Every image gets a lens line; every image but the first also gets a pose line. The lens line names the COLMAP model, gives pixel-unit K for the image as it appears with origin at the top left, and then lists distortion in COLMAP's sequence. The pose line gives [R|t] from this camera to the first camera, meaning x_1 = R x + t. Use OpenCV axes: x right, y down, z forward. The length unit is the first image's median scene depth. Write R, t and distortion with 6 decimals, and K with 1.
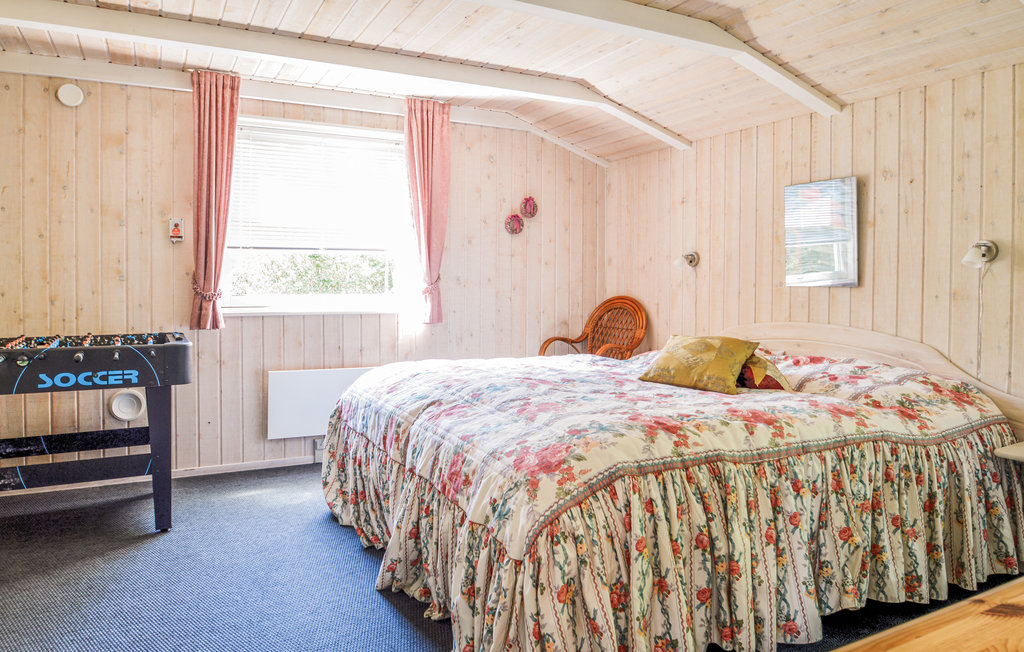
lens RADIAL K [[692.2, 0, 518.8], [0, 692.2, 290.9], [0, 0, 1]] dist [-0.019888, -0.003220]
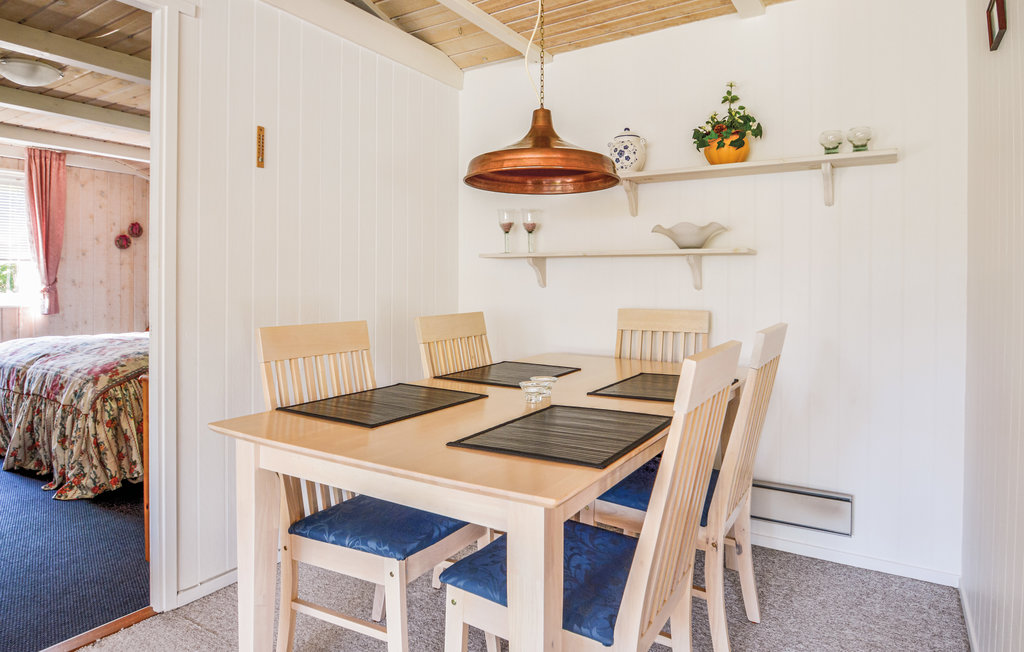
lens RADIAL K [[608.2, 0, 514.2], [0, 608.2, 285.2], [0, 0, 1]] dist [-0.020433, -0.005685]
pose [[0.870338, -0.004985, 0.492430, 0.178430], [0.009998, 0.999922, -0.007548, 0.016631], [-0.492353, 0.011493, 0.870320, -0.953047]]
